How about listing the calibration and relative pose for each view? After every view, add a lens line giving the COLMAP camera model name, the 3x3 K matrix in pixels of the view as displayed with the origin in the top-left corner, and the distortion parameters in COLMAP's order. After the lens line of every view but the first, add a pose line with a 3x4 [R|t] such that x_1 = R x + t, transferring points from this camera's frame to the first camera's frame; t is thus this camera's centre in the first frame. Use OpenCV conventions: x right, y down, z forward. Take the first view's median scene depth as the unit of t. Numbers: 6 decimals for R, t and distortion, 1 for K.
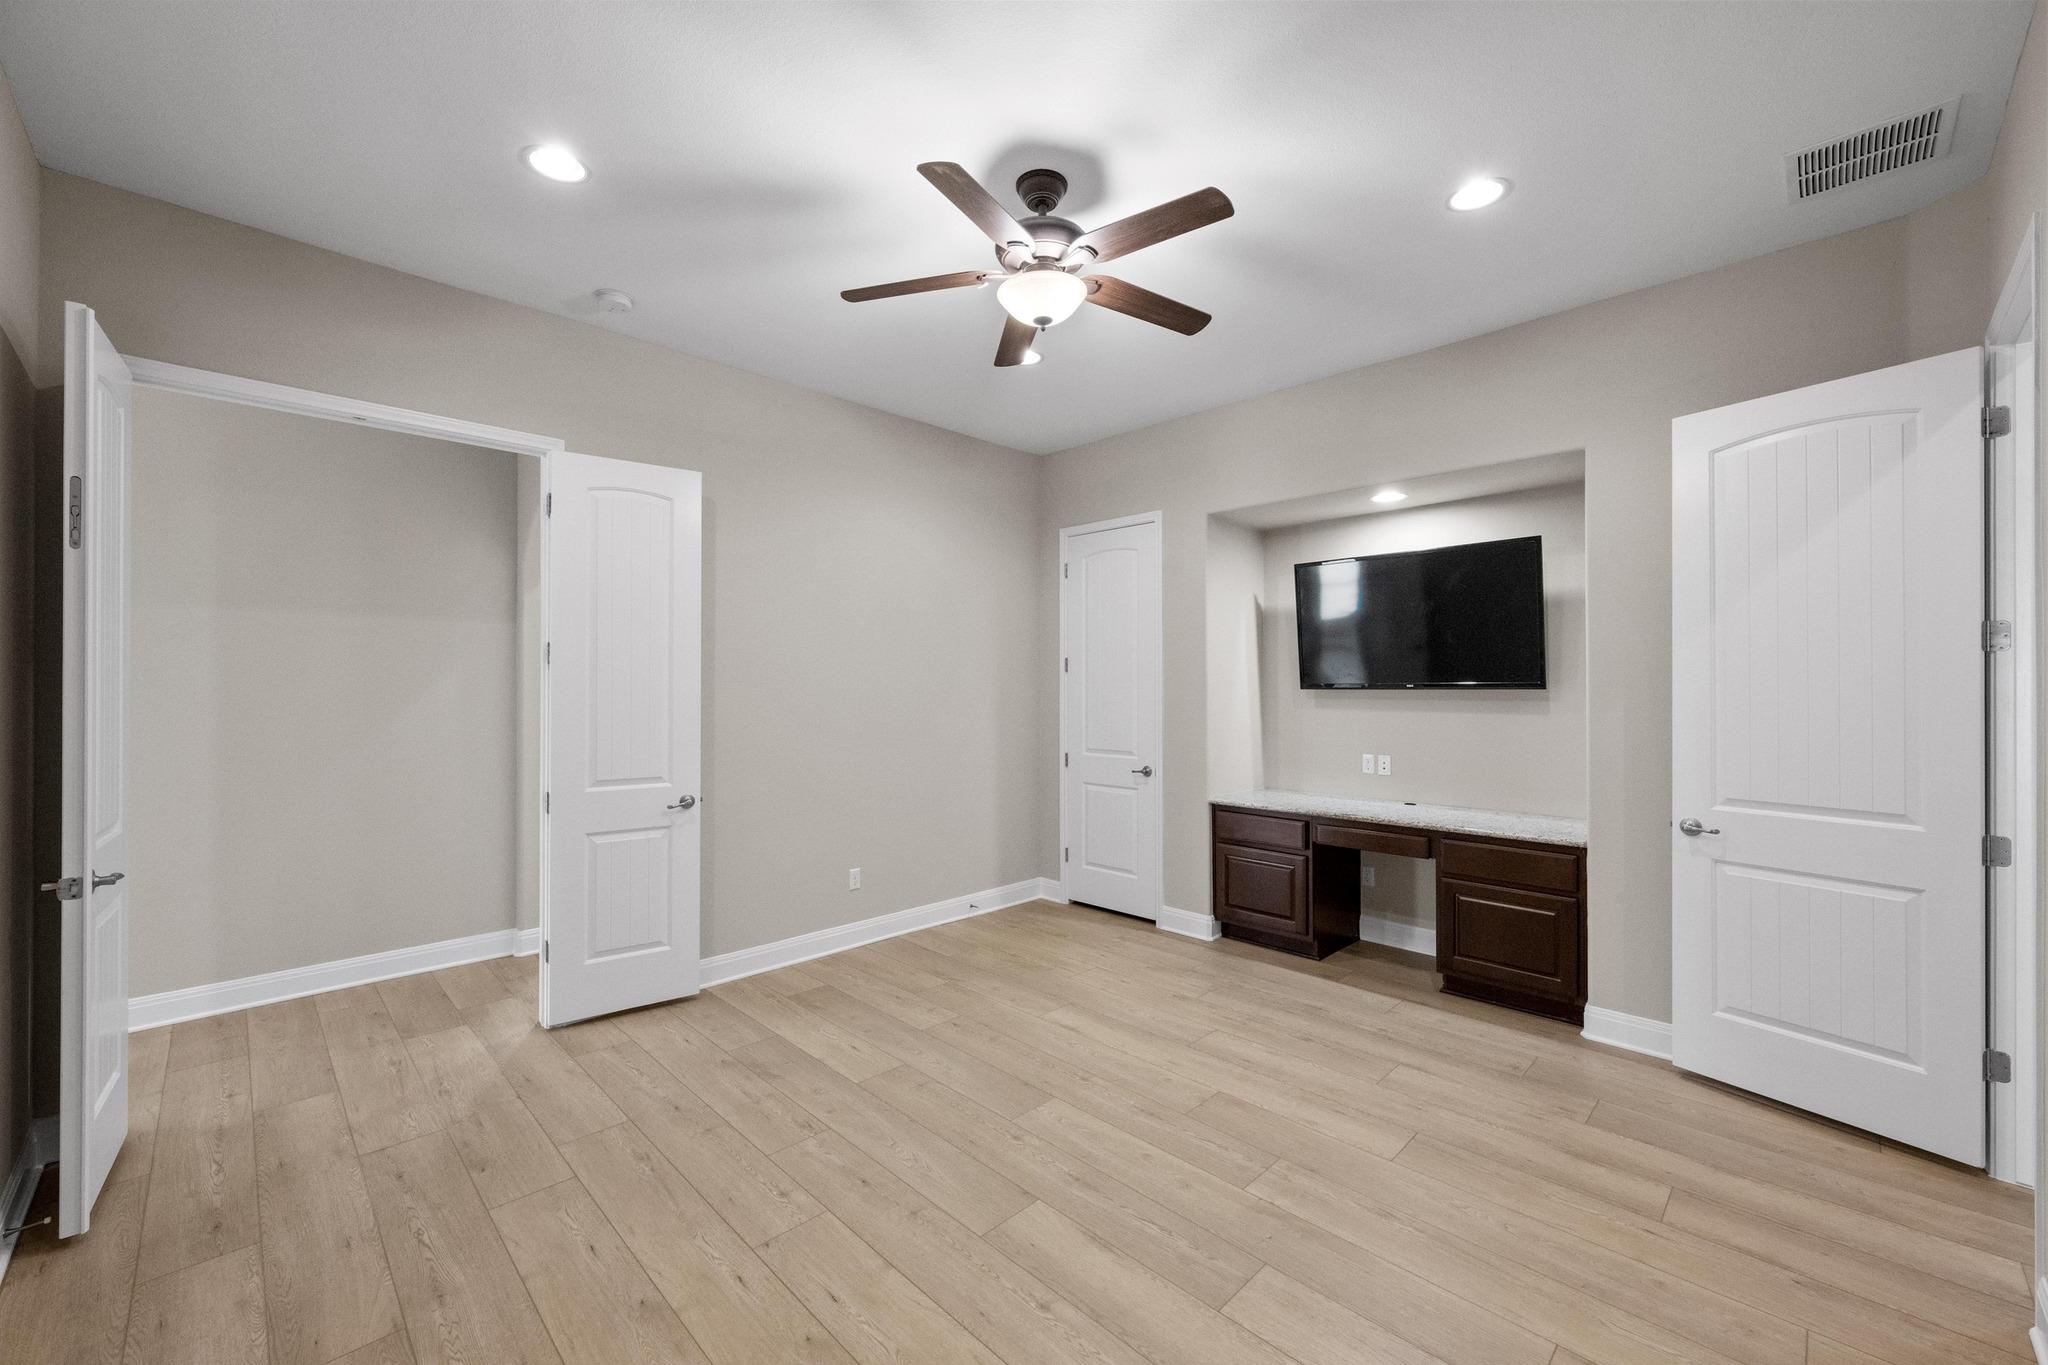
lens RADIAL K [[810.4, 0, 1030.0], [0, 810.4, 685.8], [0, 0, 1]] dist [0.000741, 0.000211]
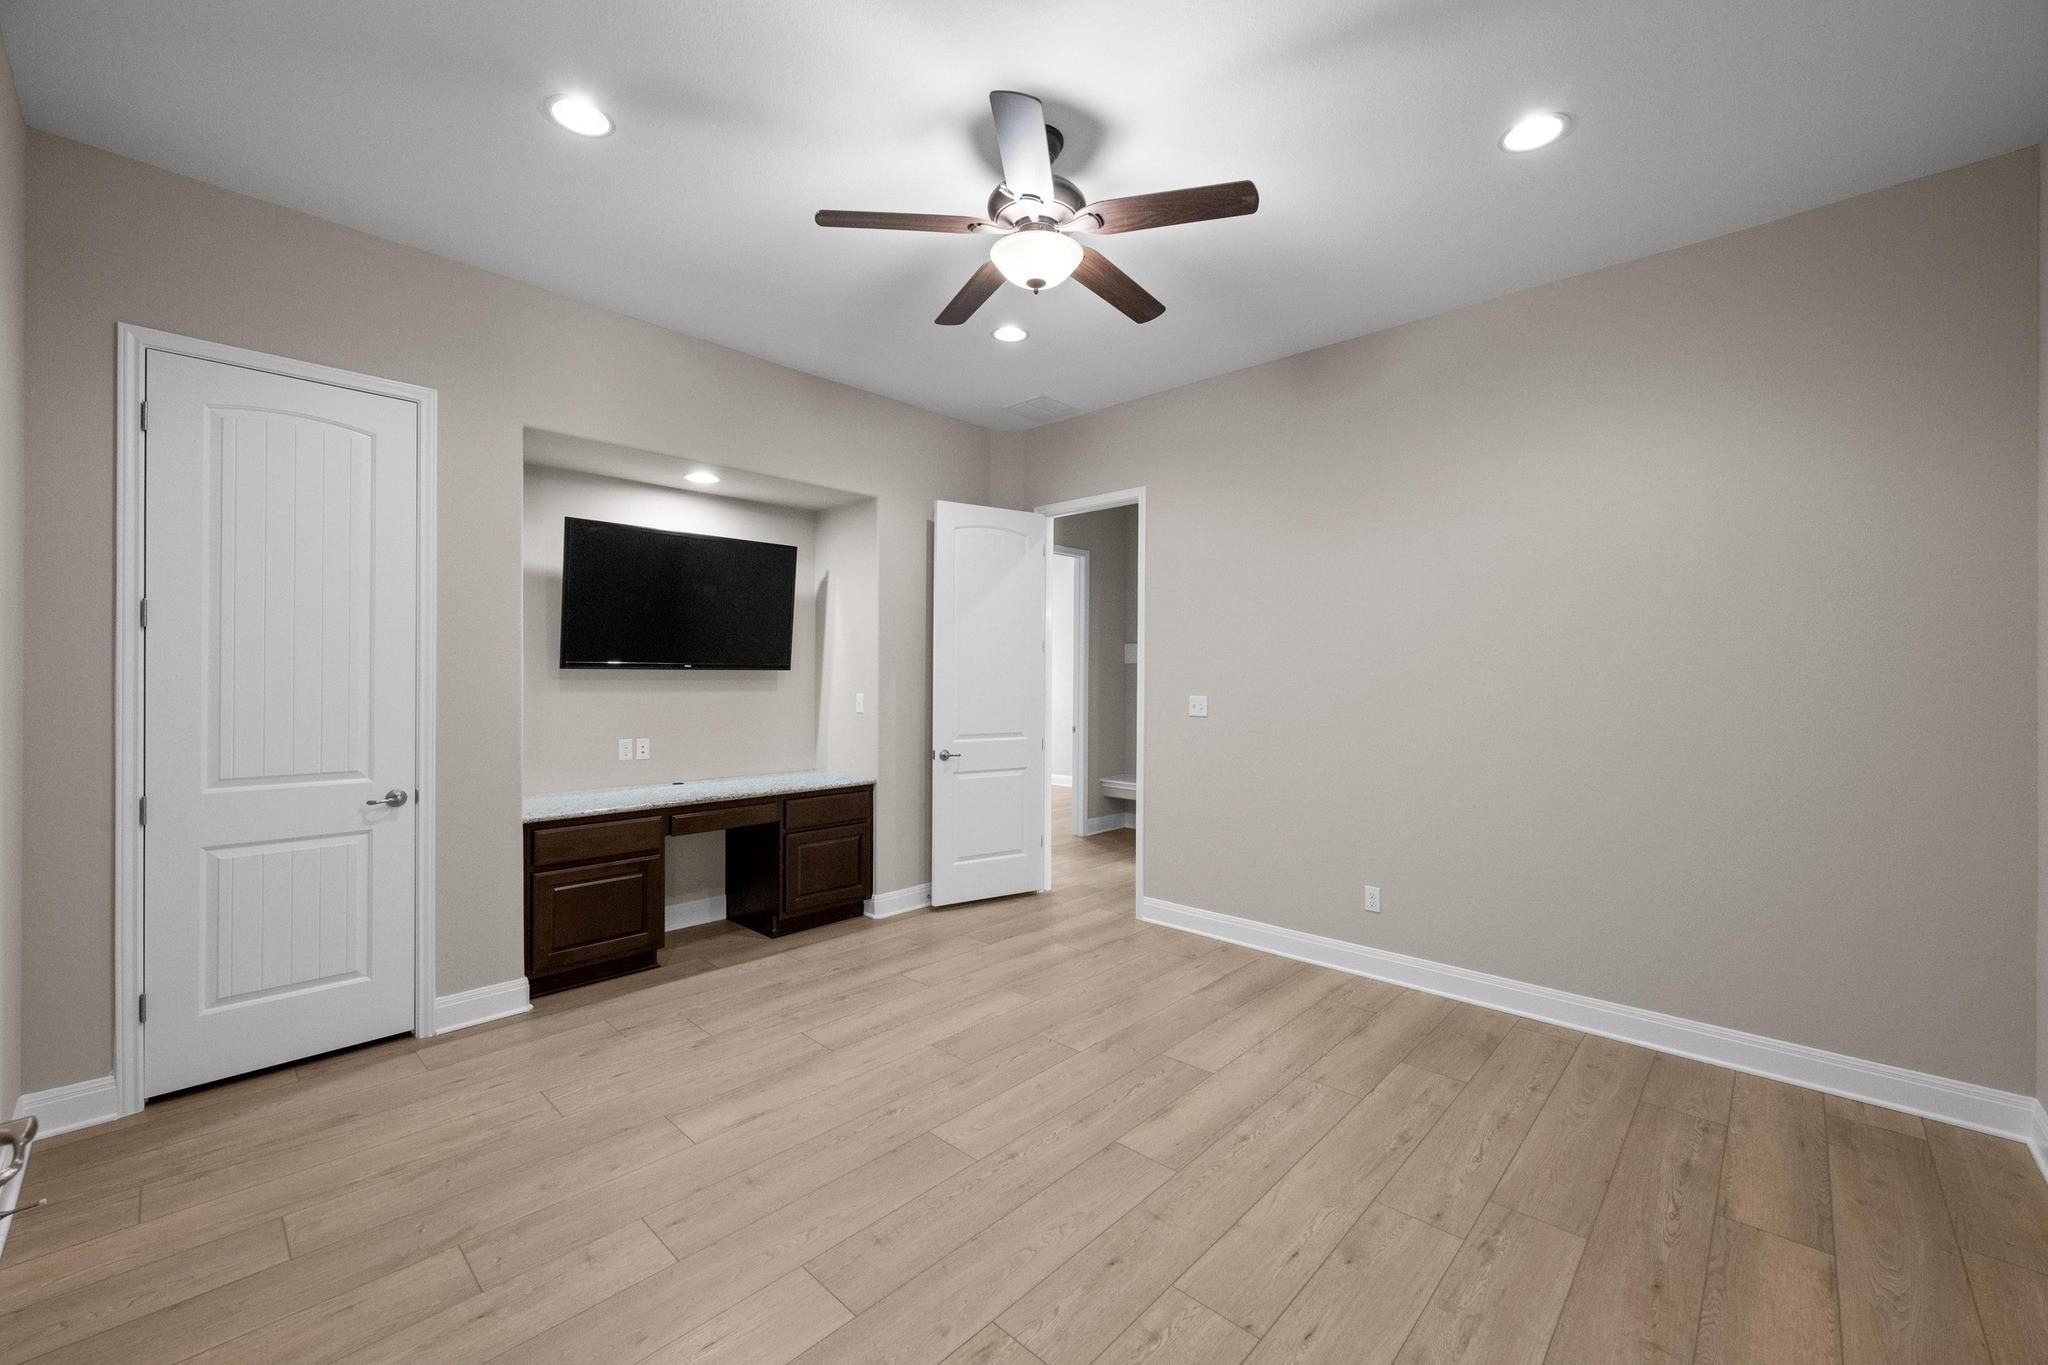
lens RADIAL K [[810.4, 0, 1026.3], [0, 810.4, 678.1], [0, 0, 1]] dist [0.000741, 0.000211]
pose [[-0.028559, -0.003751, 0.999585, -0.642999], [-0.006119, 0.999975, 0.003577, 0.010699], [-0.999573, -0.006014, -0.028581, 0.701987]]
